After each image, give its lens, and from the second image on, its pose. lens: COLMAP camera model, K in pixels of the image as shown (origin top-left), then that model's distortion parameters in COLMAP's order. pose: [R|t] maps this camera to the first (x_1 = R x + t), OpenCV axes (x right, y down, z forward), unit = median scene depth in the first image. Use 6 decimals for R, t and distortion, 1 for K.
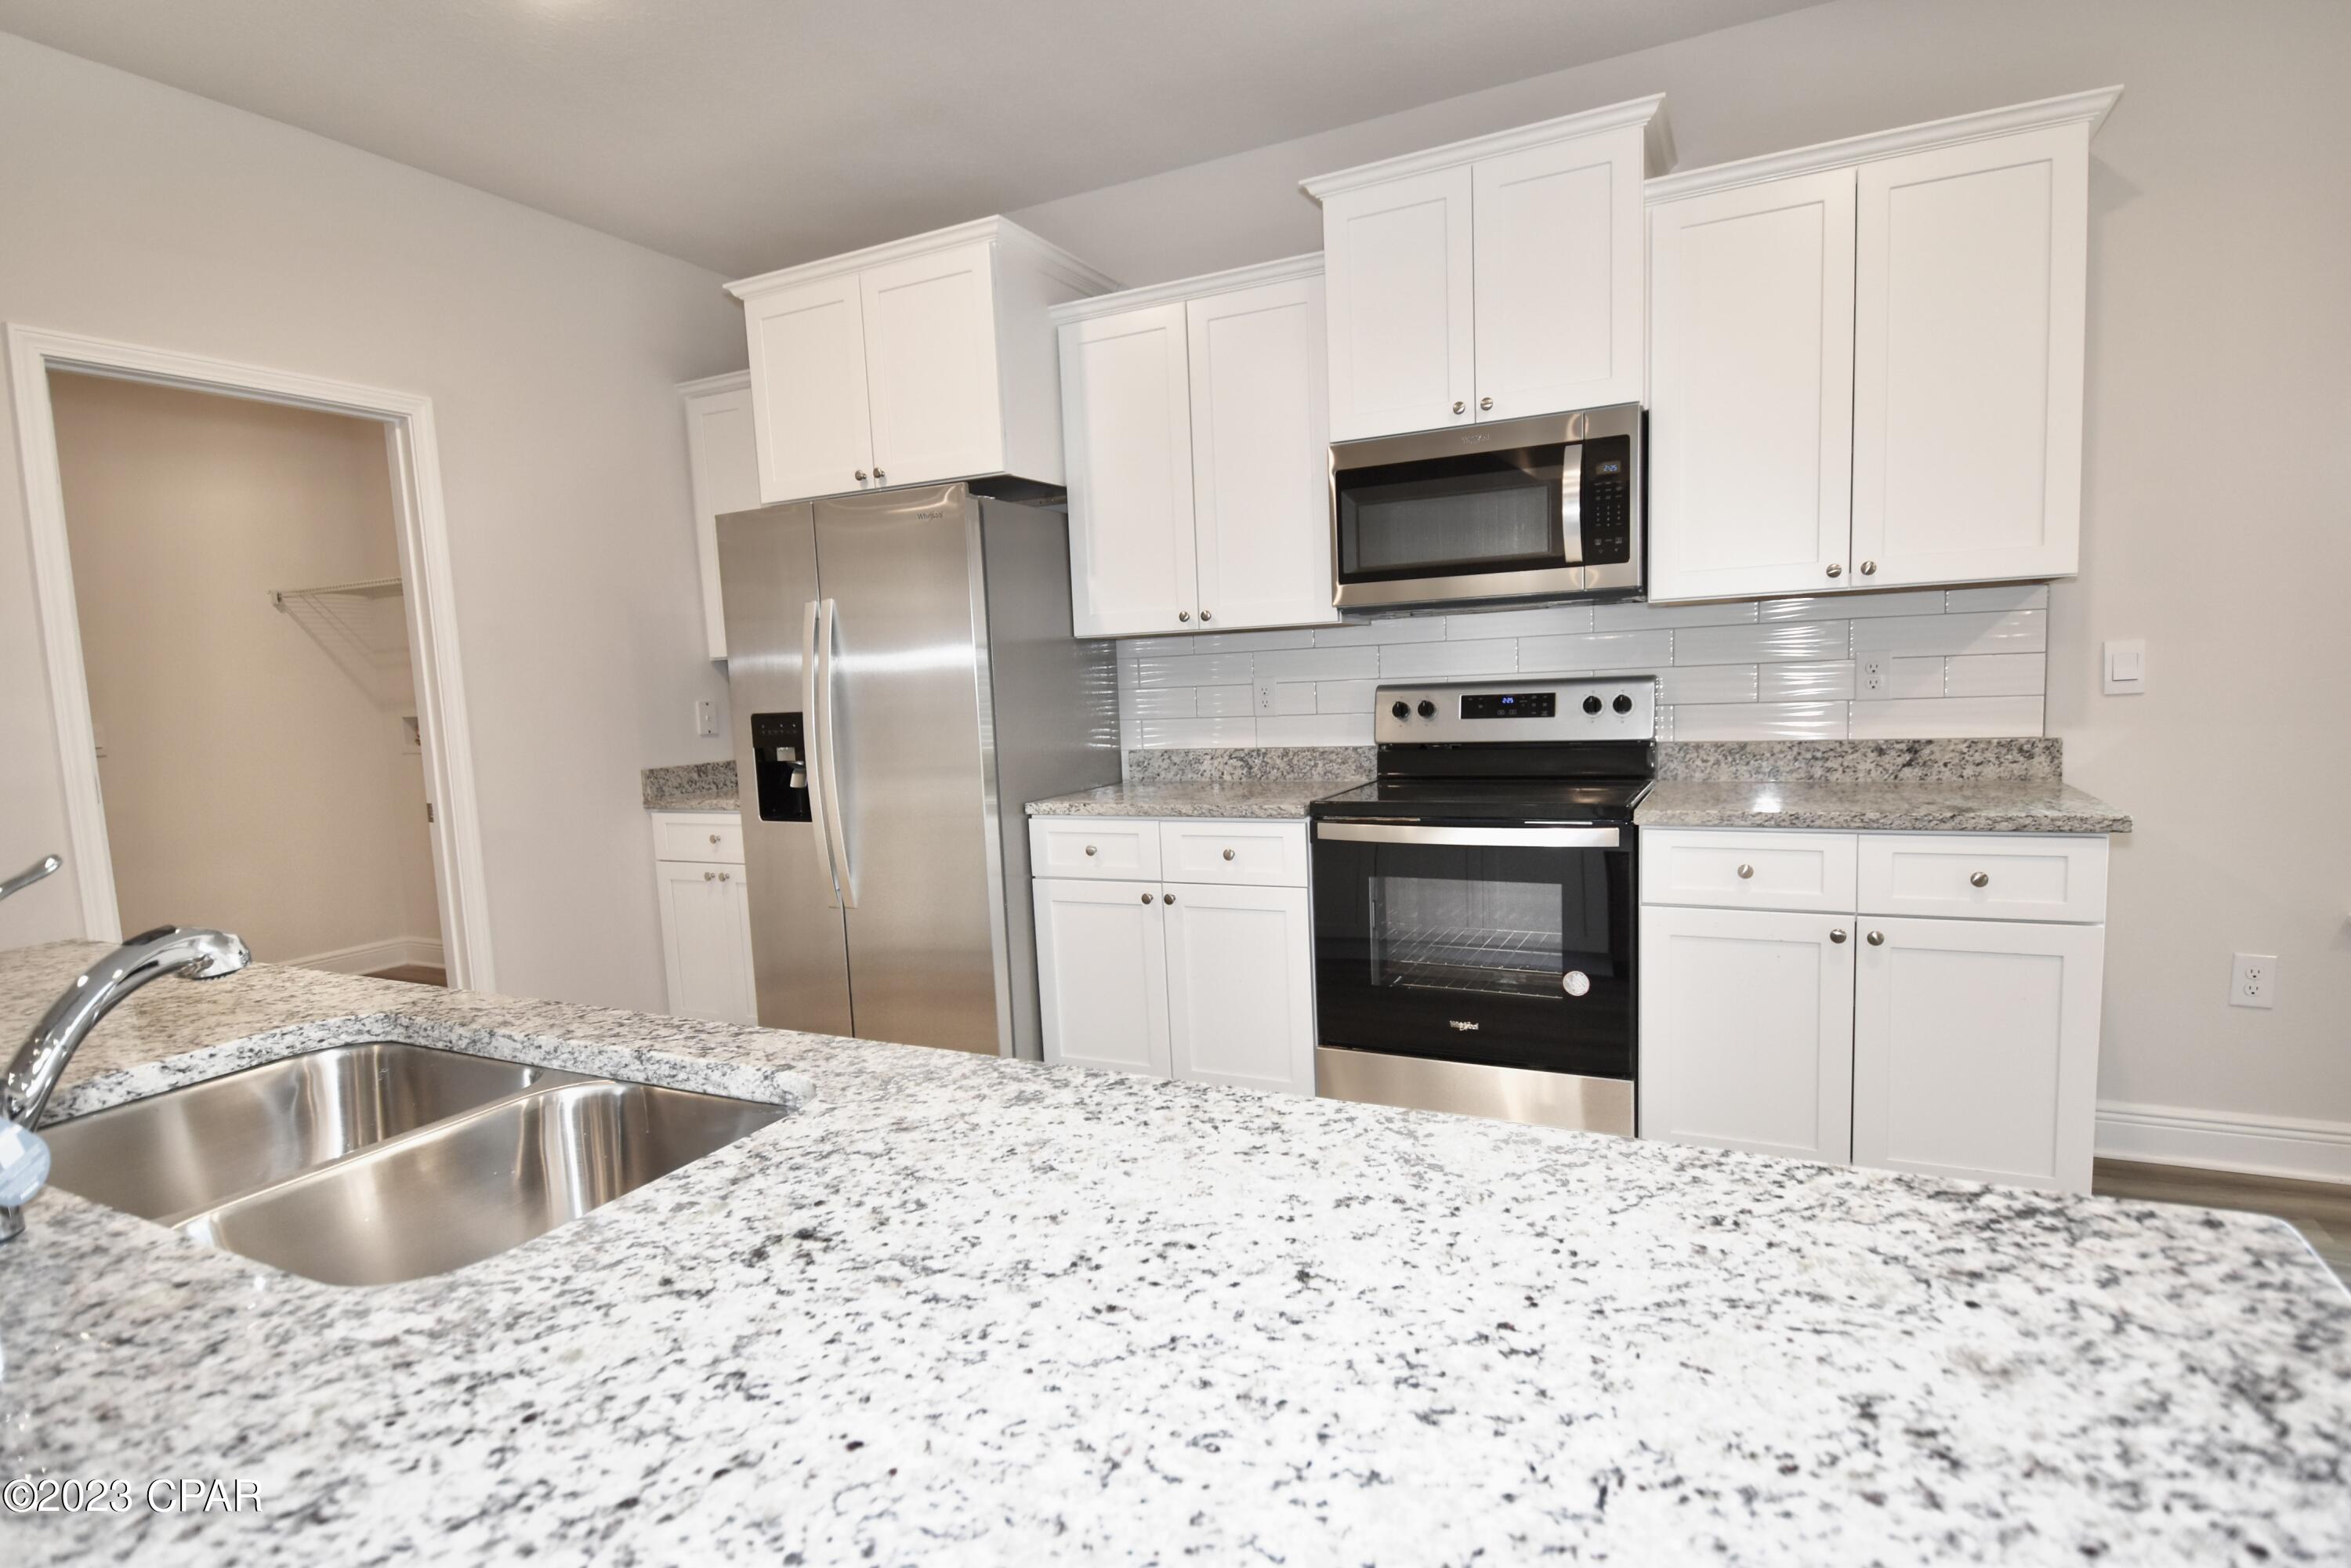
lens RADIAL K [[1177.8, 0, 1173.7], [0, 1177.8, 802.8], [0, 0, 1]] dist [0.015417, -0.020529]
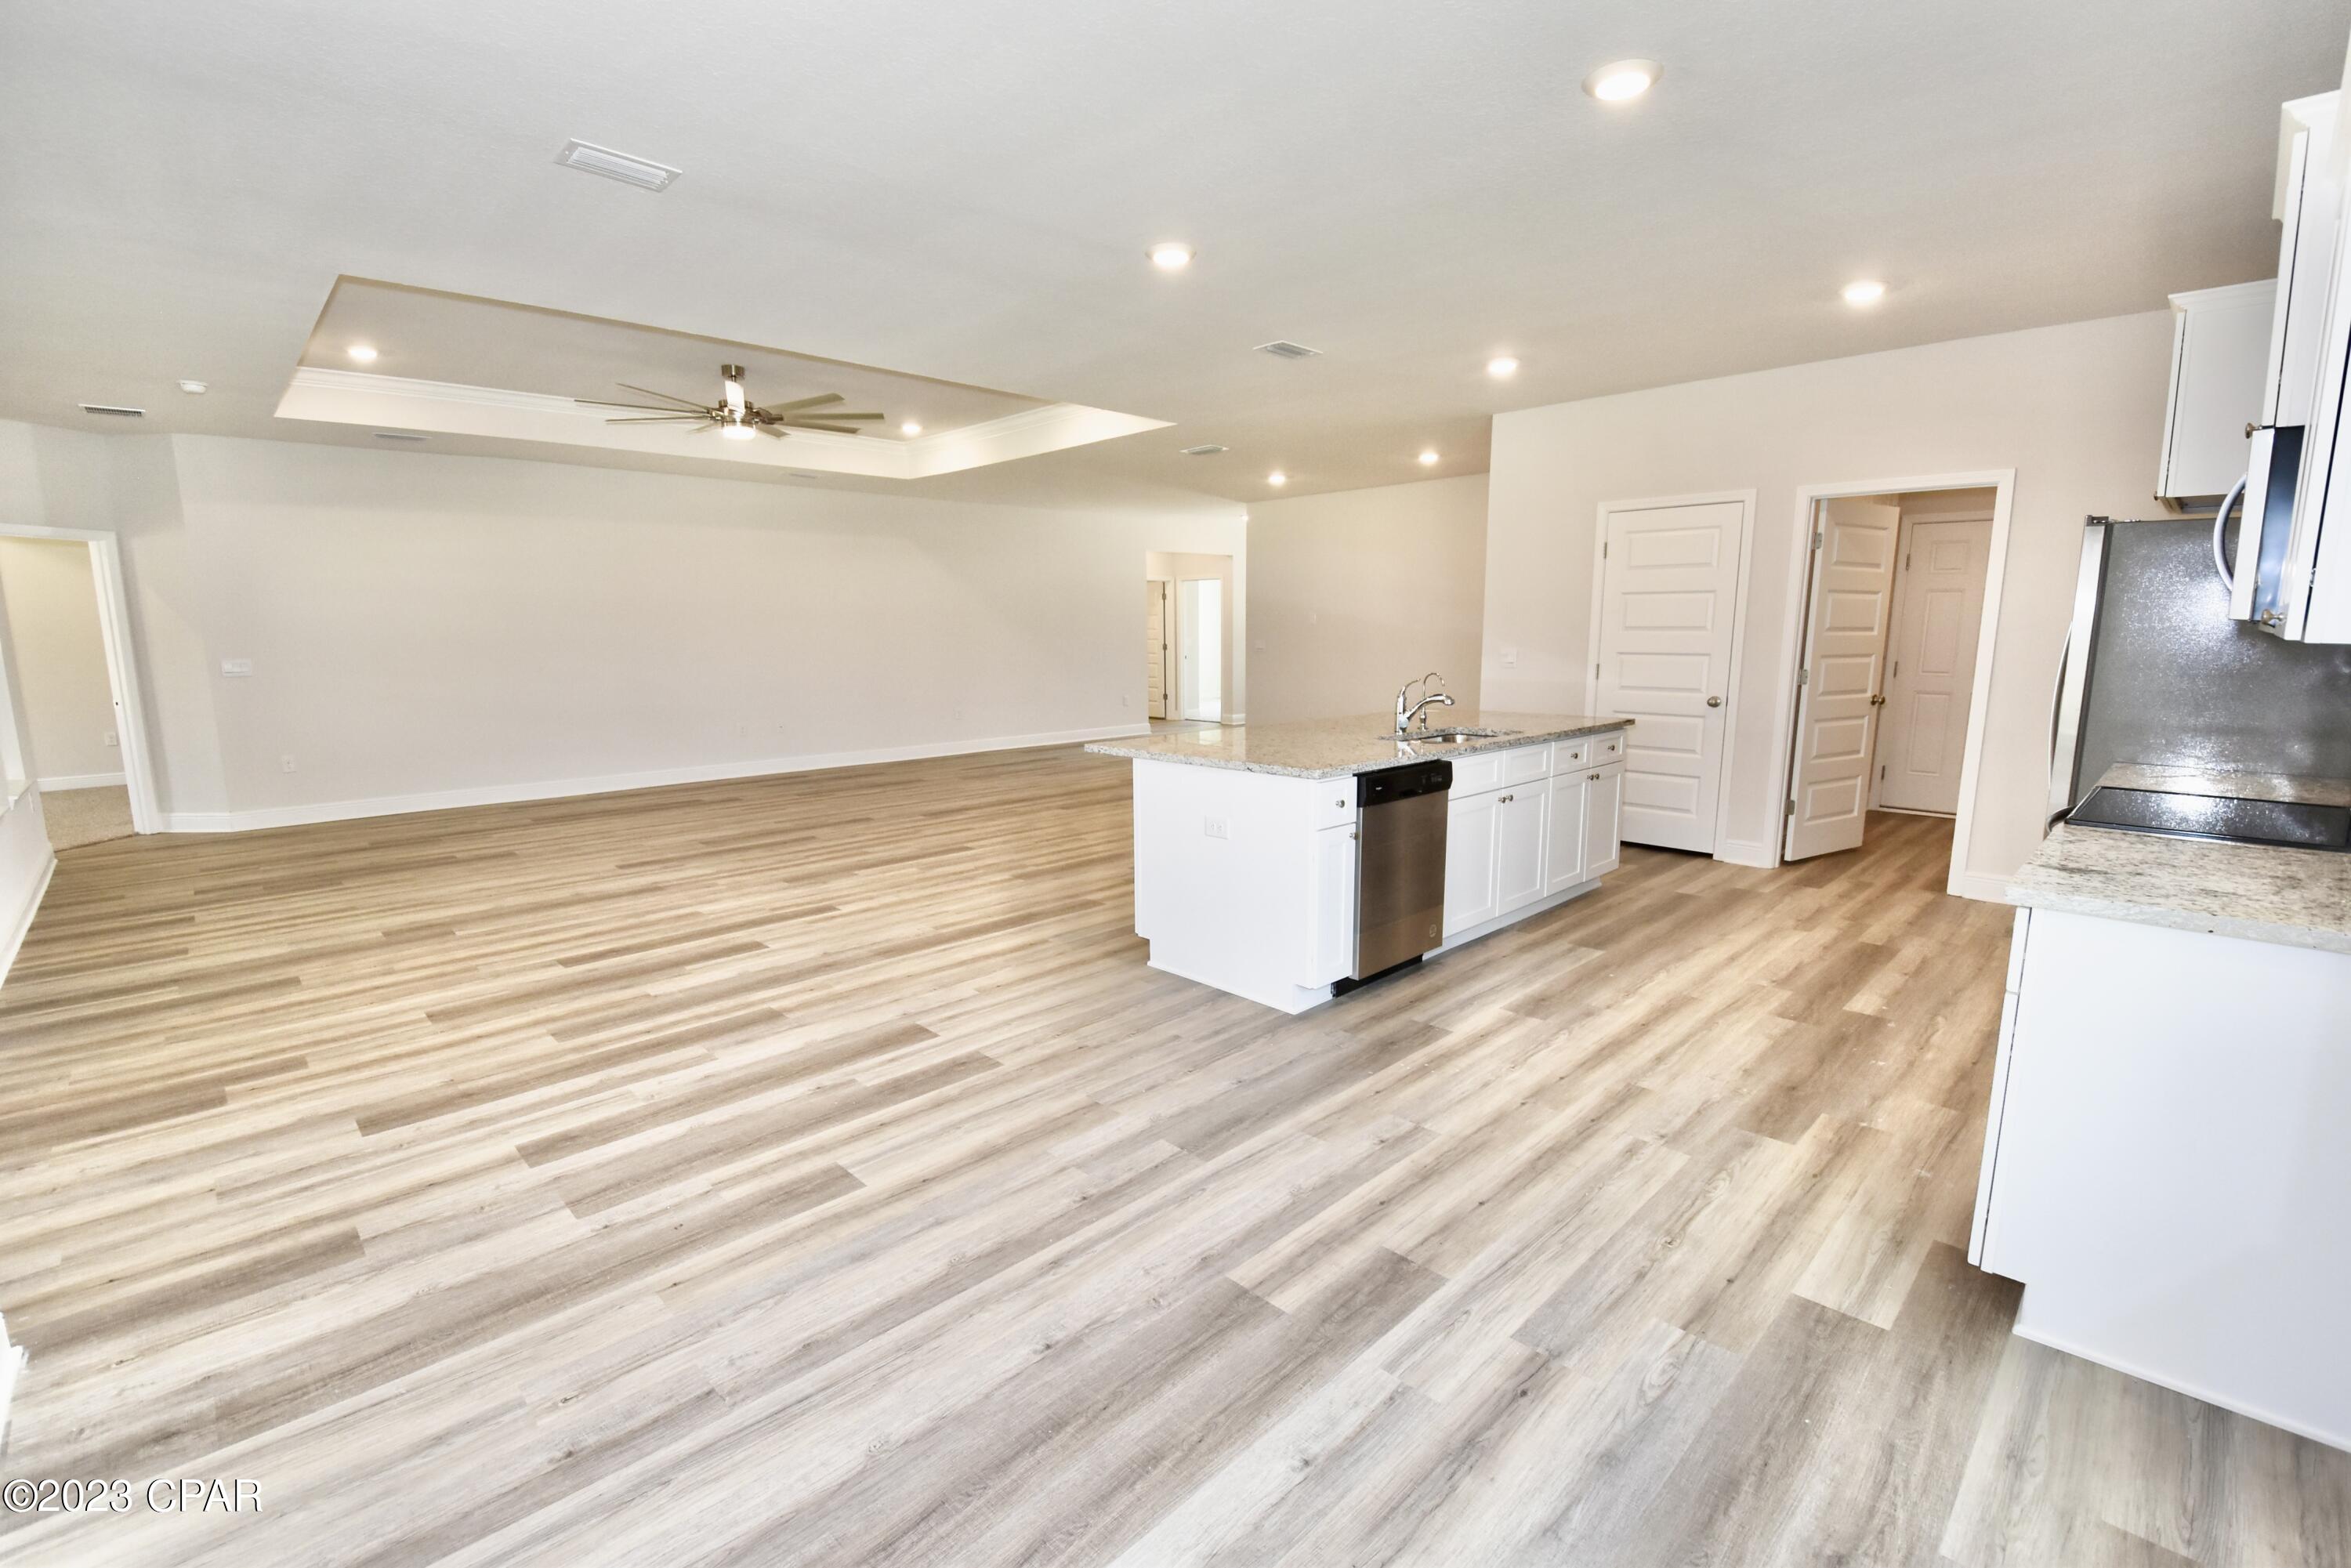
lens RADIAL K [[1026.9, 0, 1174.3], [0, 1026.9, 802.4], [0, 0, 1]] dist [0.014191, -0.022126]
pose [[-0.324497, 0.206209, -0.923136, 1.308147], [-0.082147, 0.966116, 0.244686, -0.153165], [0.942313, 0.155233, -0.296562, 0.409257]]
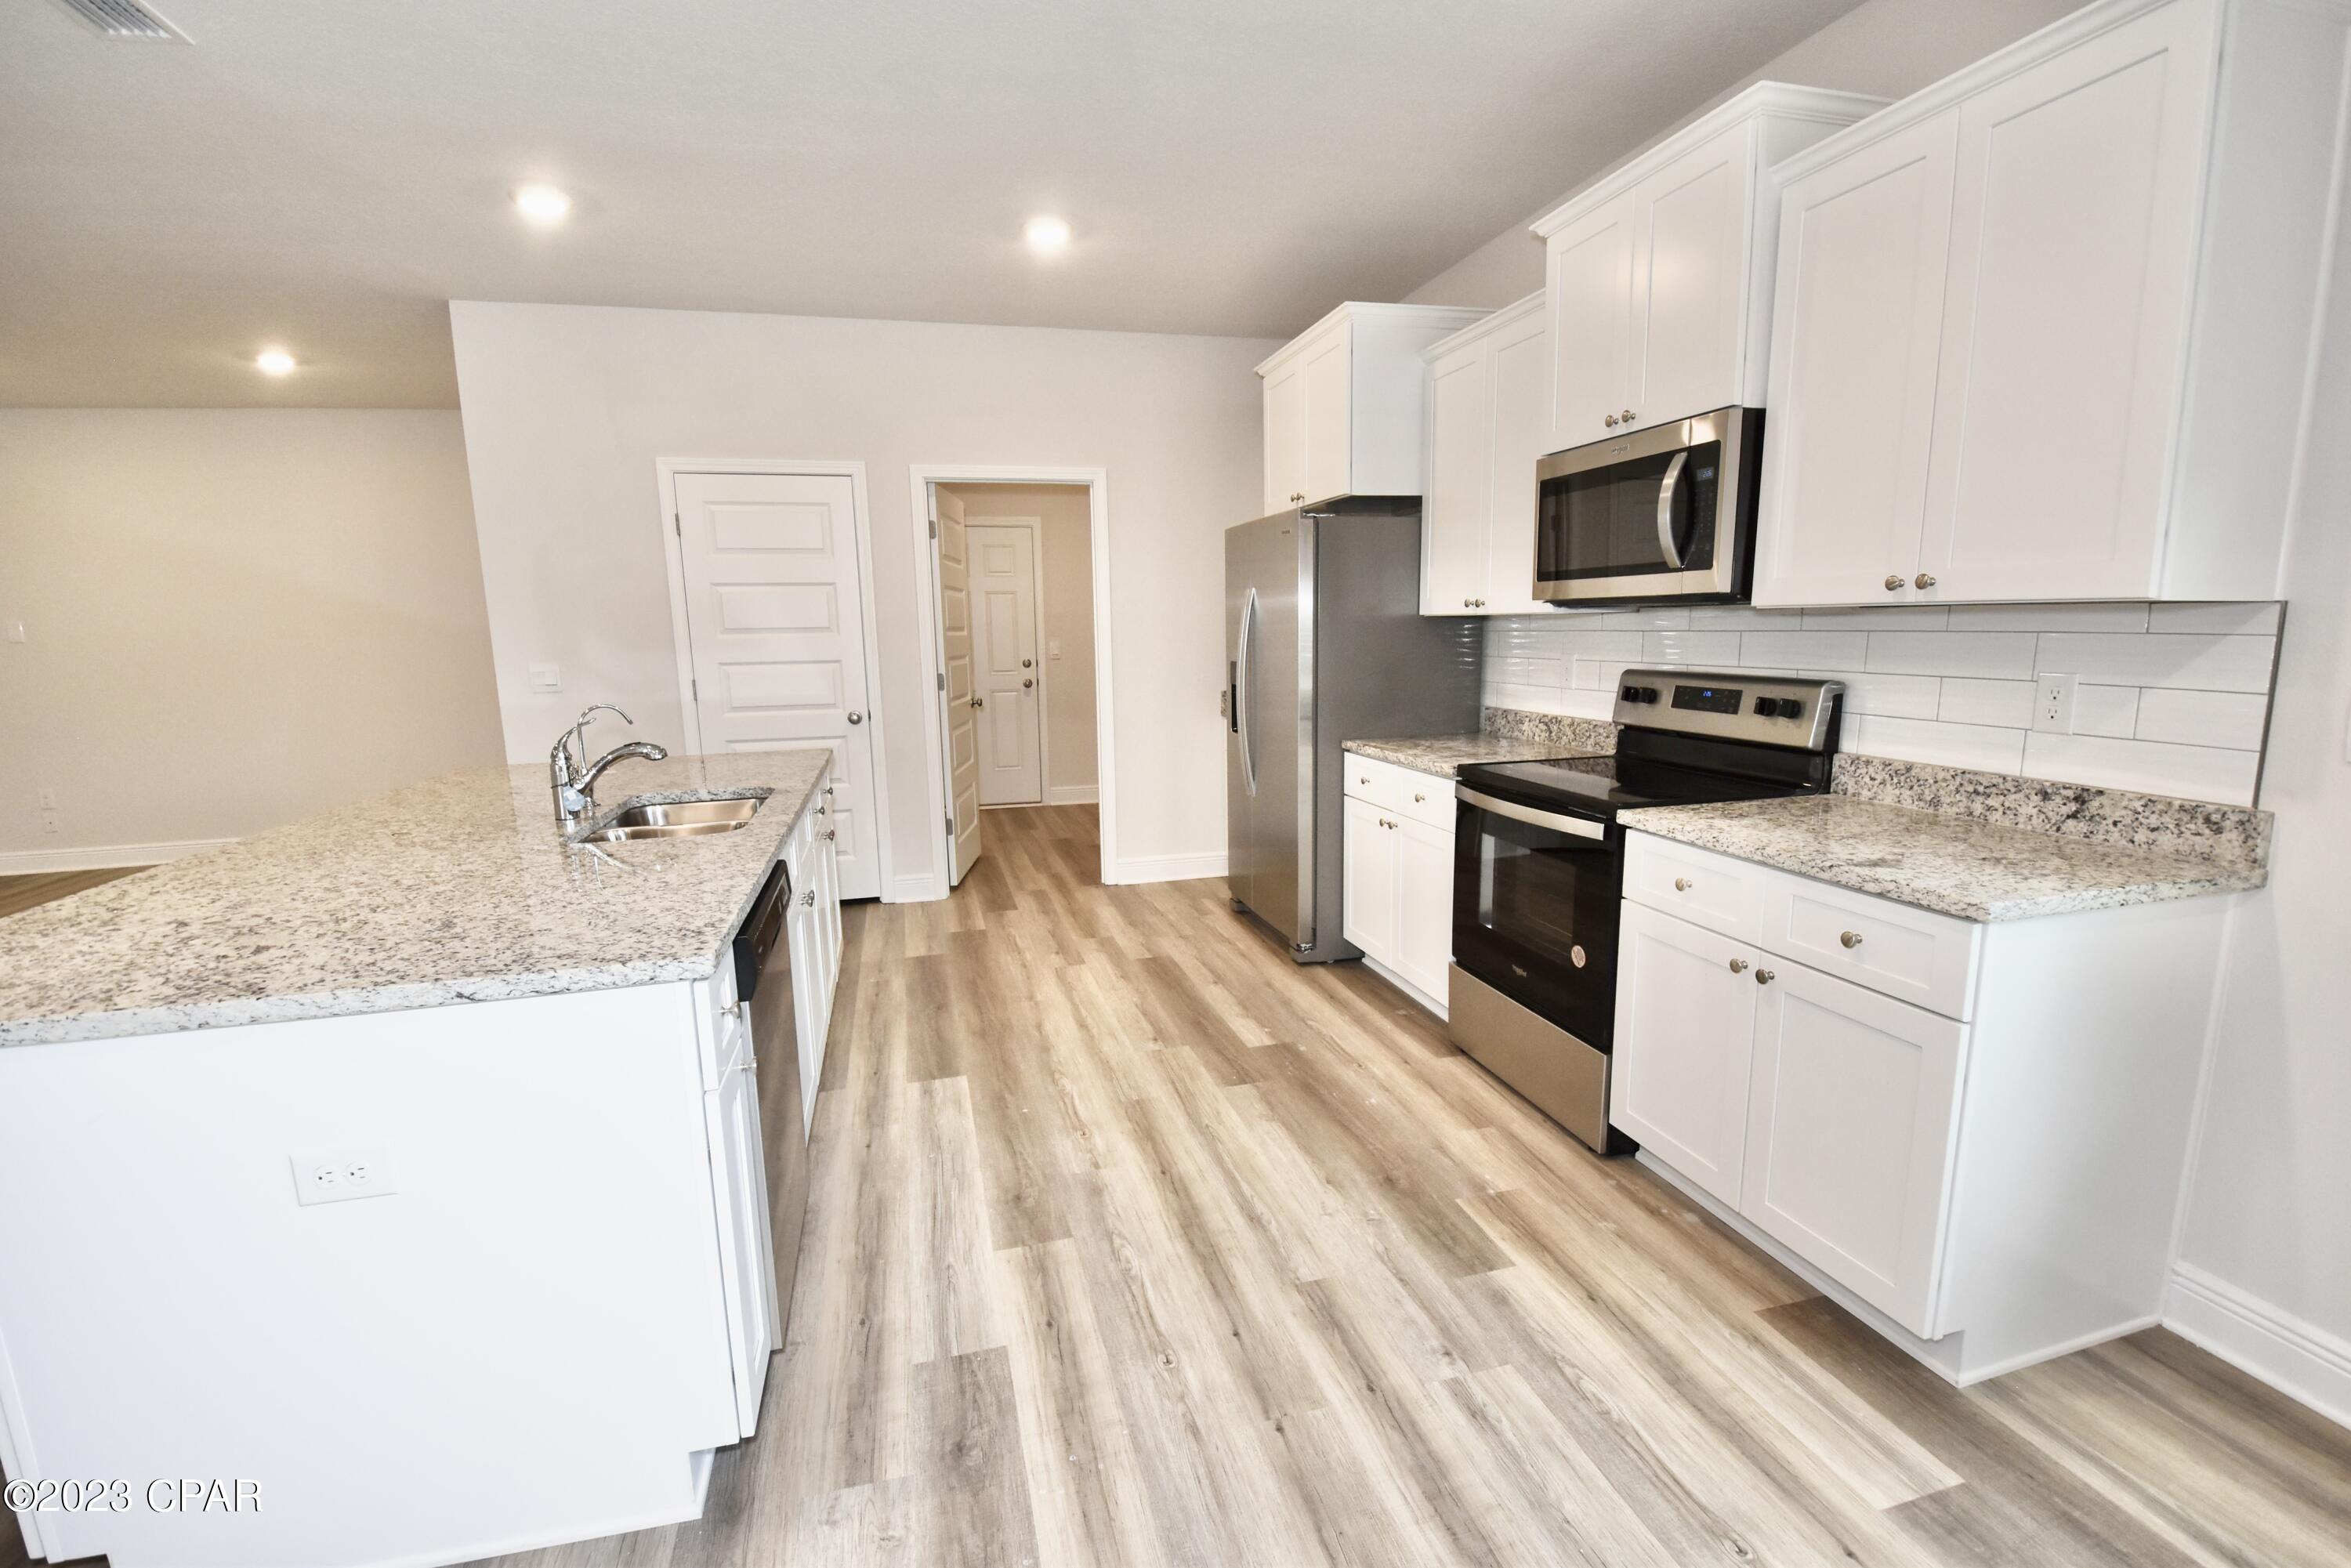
lens RADIAL K [[1026.9, 0, 1174.3], [0, 1026.9, 802.4], [0, 0, 1]] dist [0.014191, -0.022126]
pose [[0.661397, 0.159708, -0.732835, 0.675310], [-0.091494, 0.986950, 0.132512, -0.073010], [0.744435, -0.020593, 0.667378, 0.062453]]
